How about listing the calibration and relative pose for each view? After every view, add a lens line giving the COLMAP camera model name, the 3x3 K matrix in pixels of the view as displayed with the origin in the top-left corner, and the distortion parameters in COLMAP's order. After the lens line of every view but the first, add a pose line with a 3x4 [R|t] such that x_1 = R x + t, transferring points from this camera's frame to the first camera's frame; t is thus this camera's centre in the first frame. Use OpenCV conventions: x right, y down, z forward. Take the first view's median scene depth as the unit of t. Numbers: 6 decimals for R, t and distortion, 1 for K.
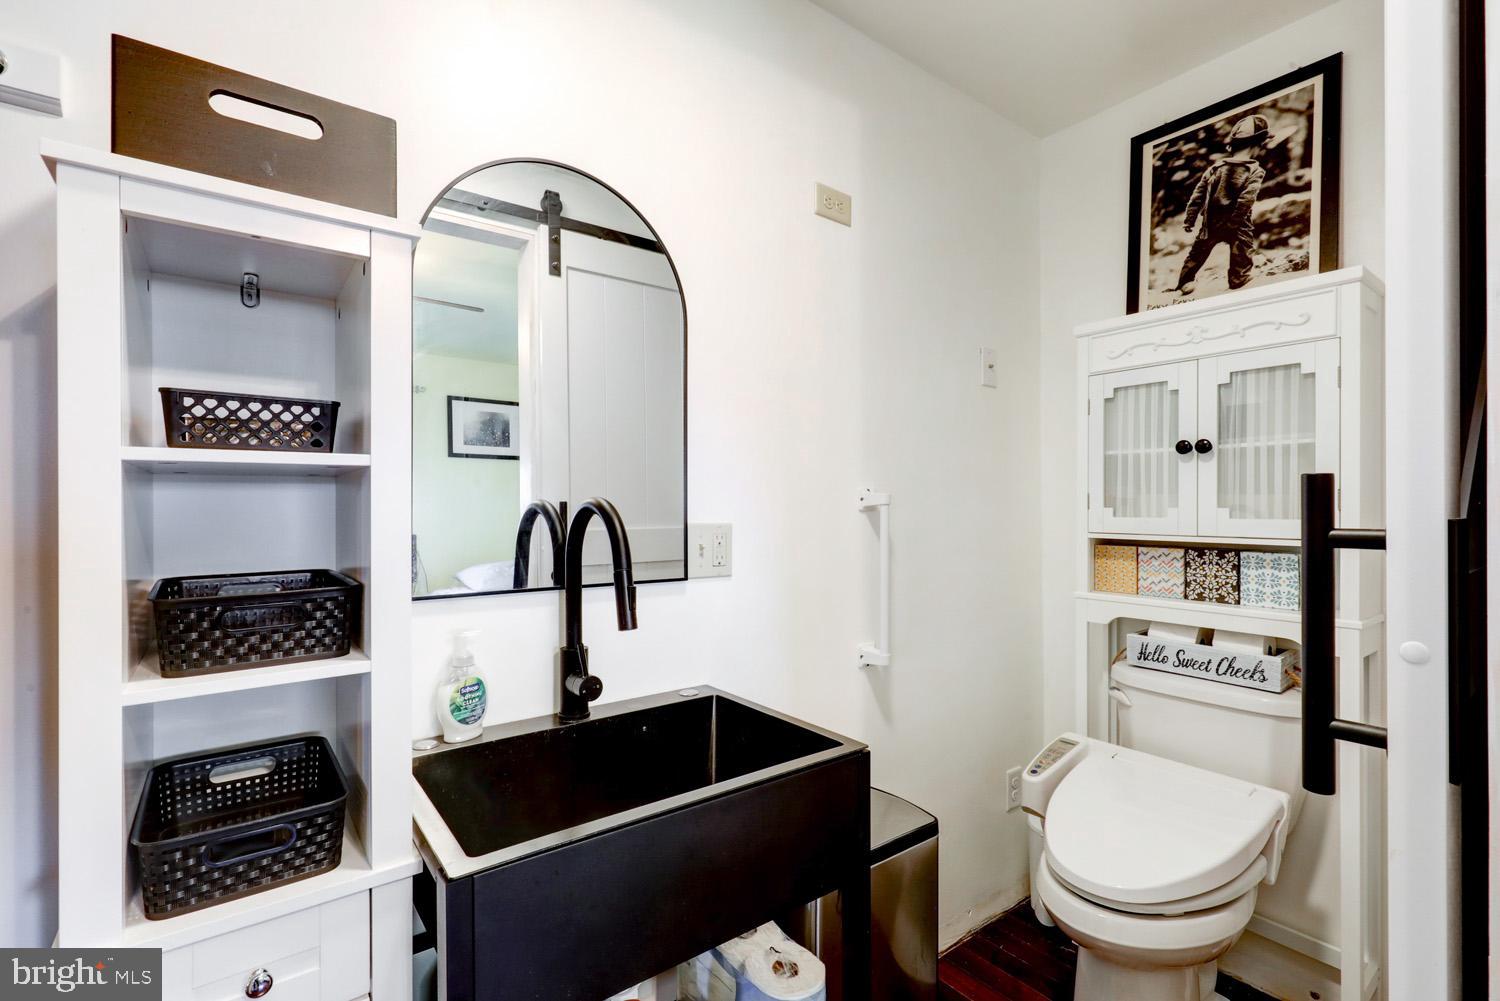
lens RADIAL K [[680.8, 0, 751.7], [0, 680.8, 503.5], [0, 0, 1]] dist [-0.000225, 0.000523]
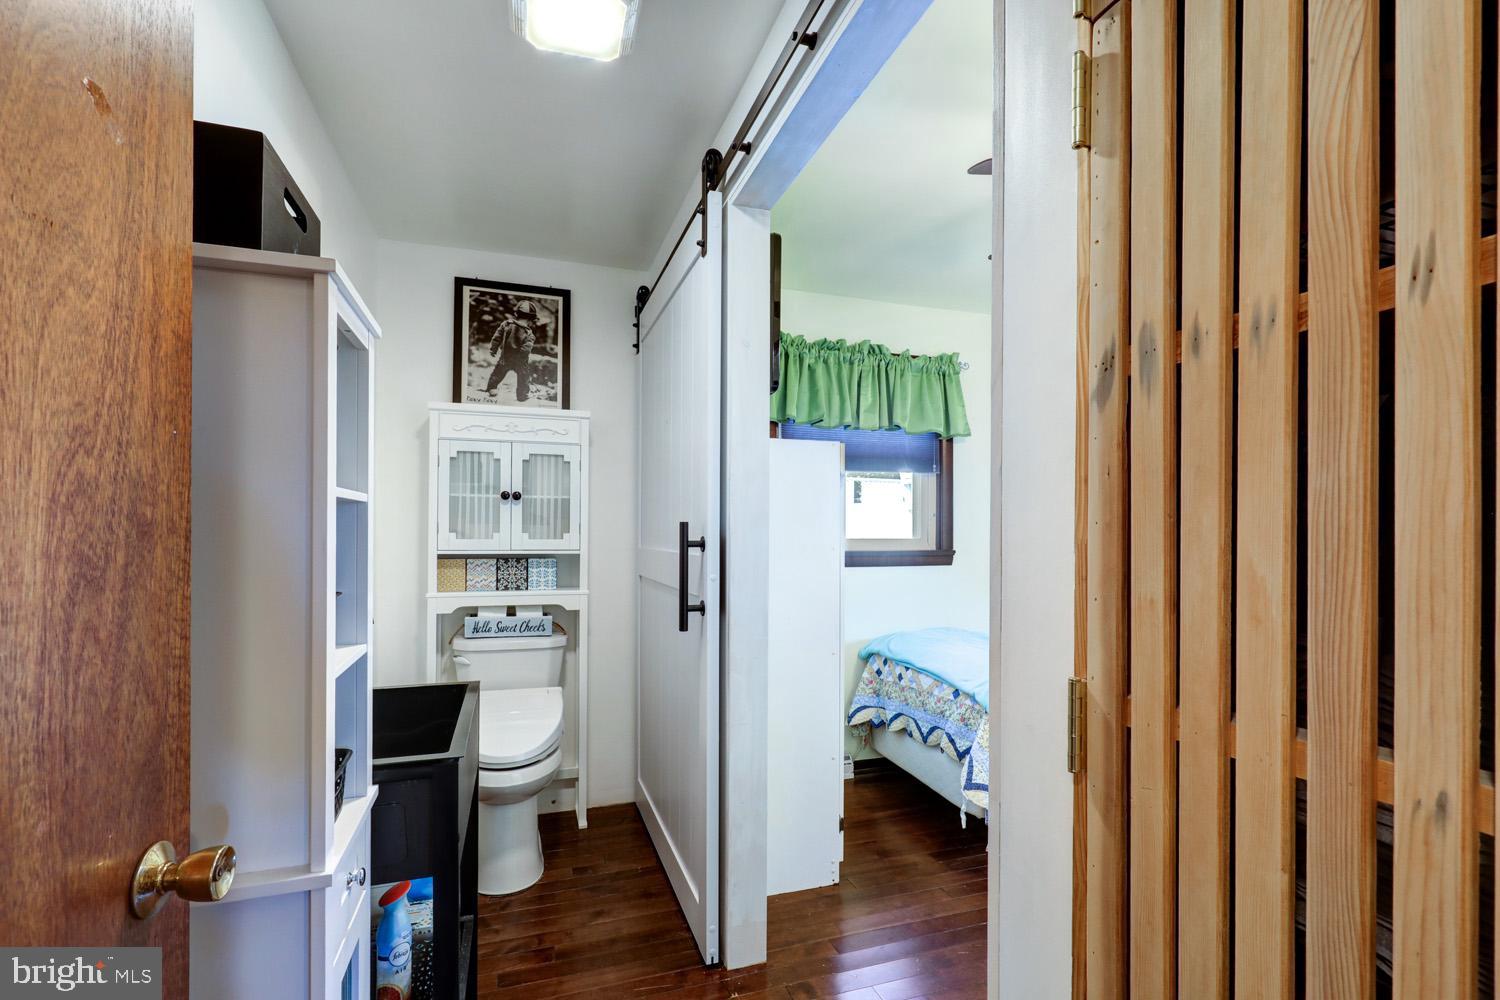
lens RADIAL K [[680.8, 0, 747.0], [0, 680.8, 531.0], [0, 0, 1]] dist [-0.000225, 0.000523]
pose [[0.323157, 0.002784, 0.946341, -0.693882], [-0.007958, 0.999968, -0.000224, -0.002237], [-0.946312, -0.007458, 0.323169, -0.065932]]
